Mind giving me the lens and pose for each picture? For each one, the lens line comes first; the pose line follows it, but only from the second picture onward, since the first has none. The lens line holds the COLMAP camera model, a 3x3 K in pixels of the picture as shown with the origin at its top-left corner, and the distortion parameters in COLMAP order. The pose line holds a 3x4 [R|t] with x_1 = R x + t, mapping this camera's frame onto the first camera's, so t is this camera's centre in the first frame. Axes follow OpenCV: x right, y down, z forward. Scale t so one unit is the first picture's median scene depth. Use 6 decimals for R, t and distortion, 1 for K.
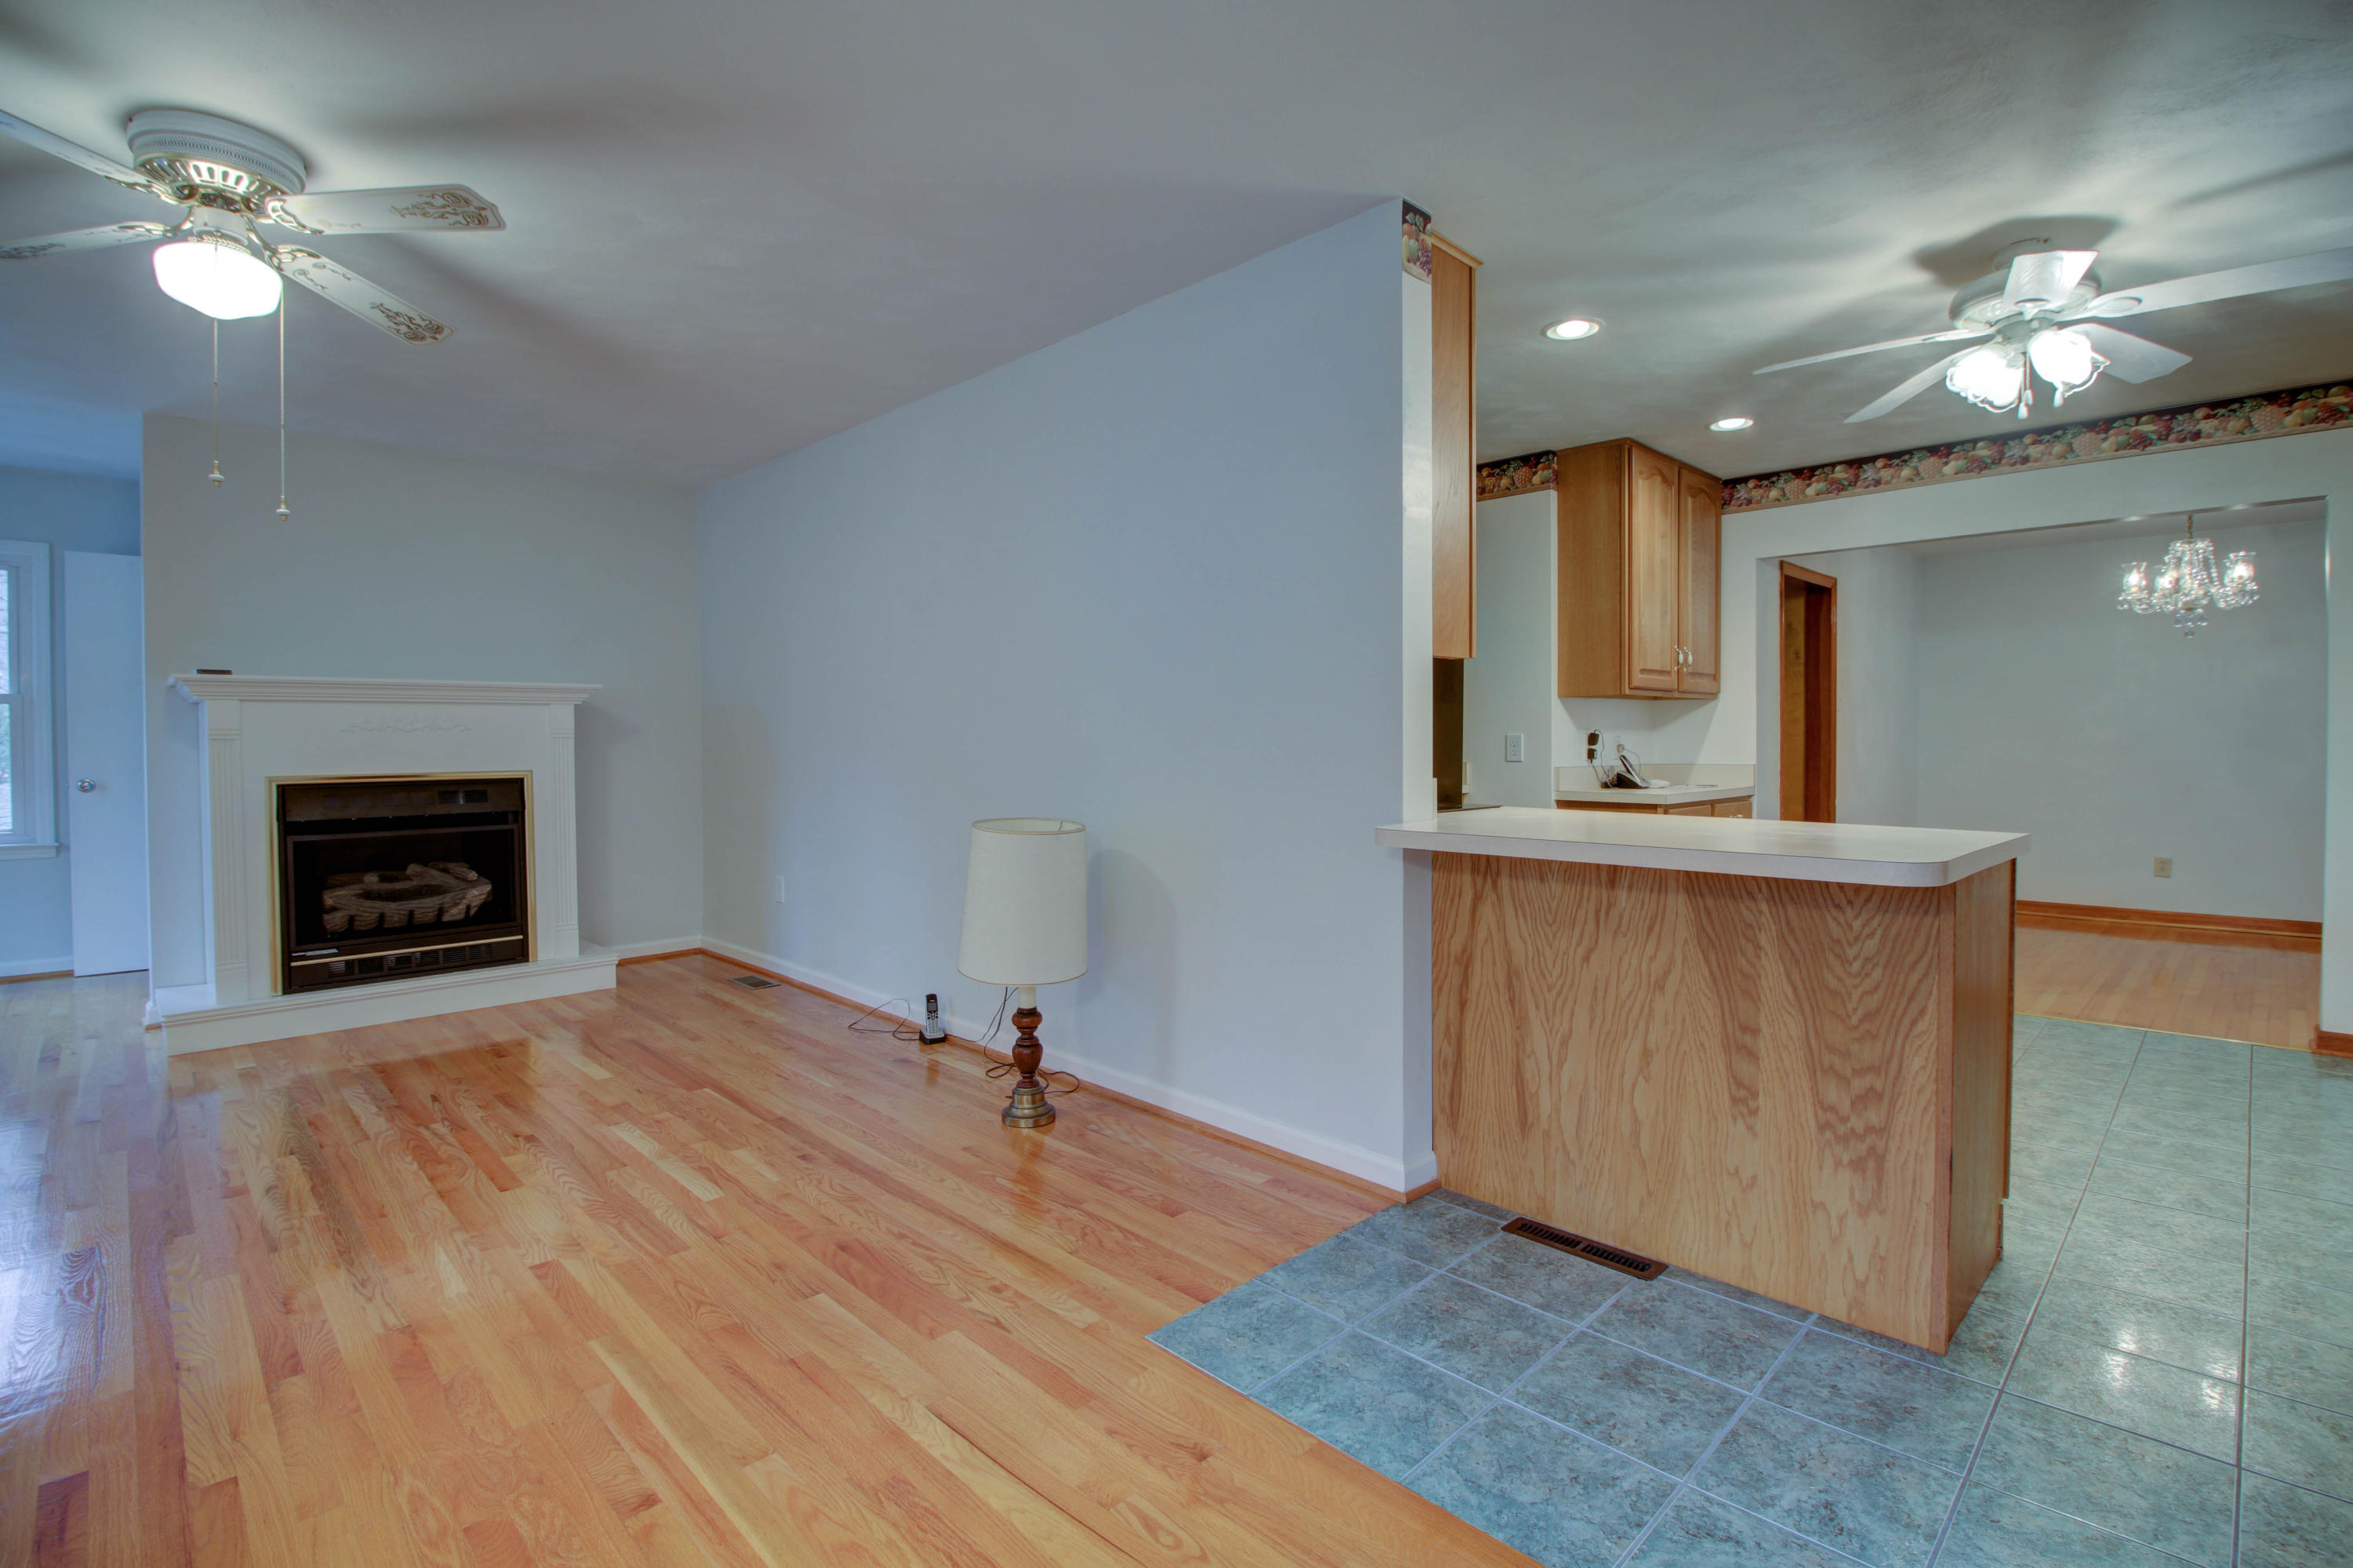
lens RADIAL K [[1081.3, 0, 1176.0], [0, 1081.3, 760.7], [0, 0, 1]] dist [0.000912, -0.013277]
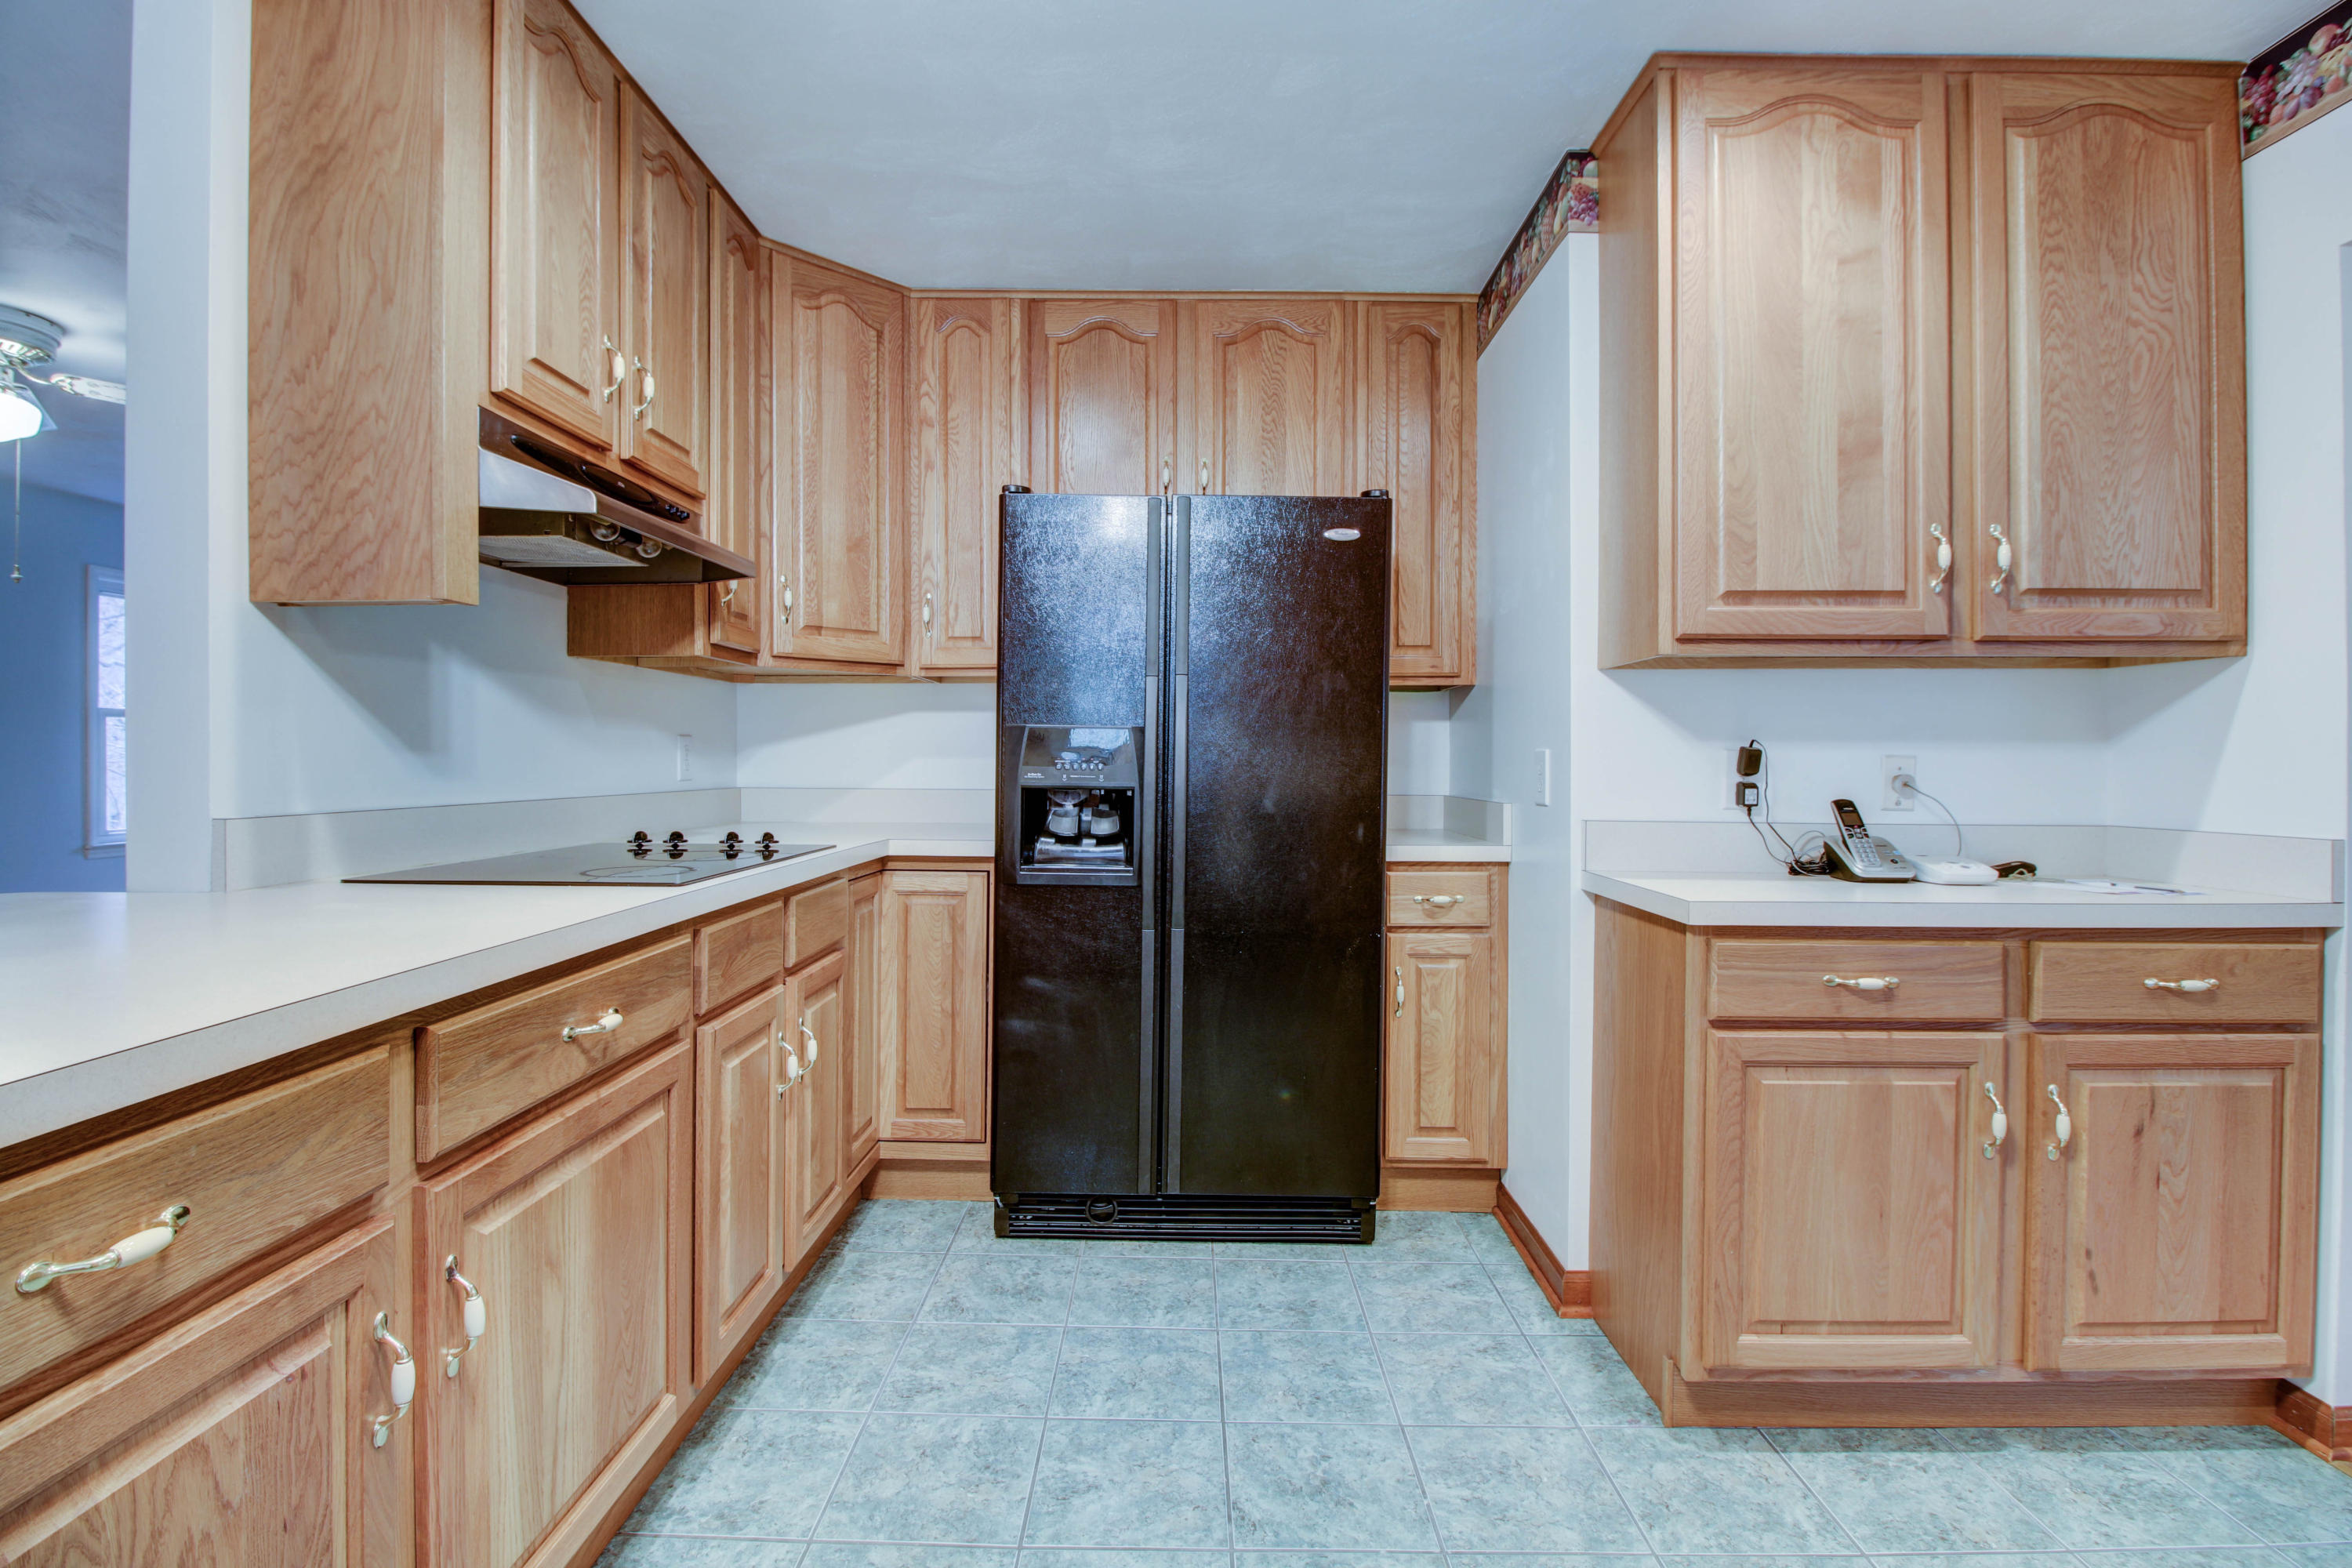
lens RADIAL K [[1085.0, 0, 1178.1], [0, 1085.0, 763.9], [0, 0, 1]] dist [-0.005461, -0.008845]
pose [[0.707444, 0.010653, -0.706689, 0.885187], [-0.021700, 0.999742, -0.006653, -0.017959], [0.706436, 0.020042, 0.707493, 0.860243]]
